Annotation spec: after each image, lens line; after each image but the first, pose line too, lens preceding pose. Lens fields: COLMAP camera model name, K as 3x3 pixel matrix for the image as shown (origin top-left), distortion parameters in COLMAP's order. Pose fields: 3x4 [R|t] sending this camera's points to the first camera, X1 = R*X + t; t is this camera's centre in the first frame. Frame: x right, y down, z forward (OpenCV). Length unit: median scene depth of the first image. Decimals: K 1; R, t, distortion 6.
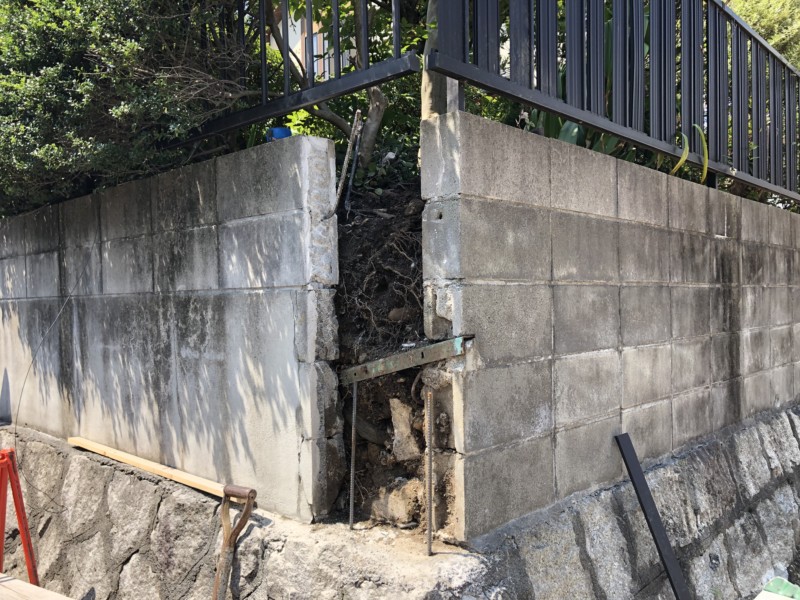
lens RADIAL K [[667.6, 0, 387.5], [0, 667.6, 293.7], [0, 0, 1]] dist [0.005503, -0.003140]
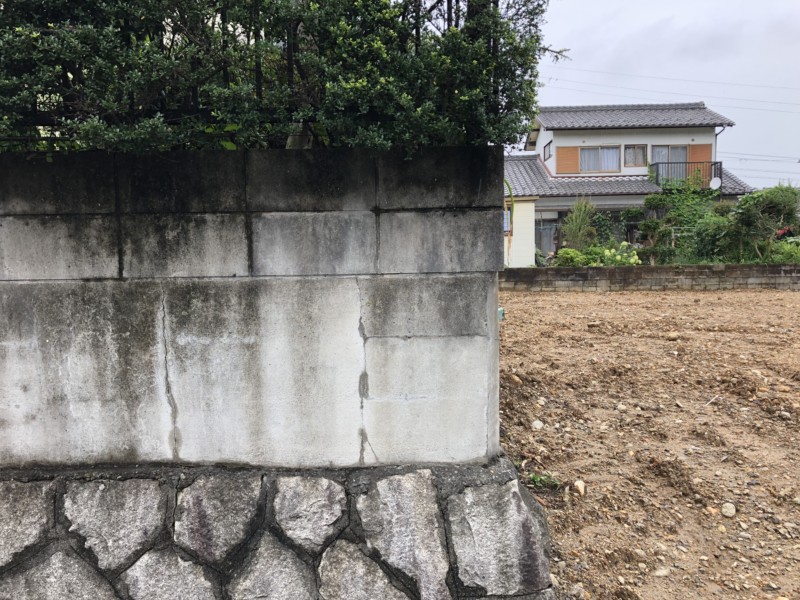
lens RADIAL K [[655.5, 0, 400.0], [0, 655.5, 300.0], [0, 0, 1]] dist [0.033062, -0.009034]
pose [[0.724233, -0.035003, 0.688667, -0.837546], [-0.002081, 0.998595, 0.052945, -0.025555], [-0.689553, -0.039778, 0.723142, 0.092792]]
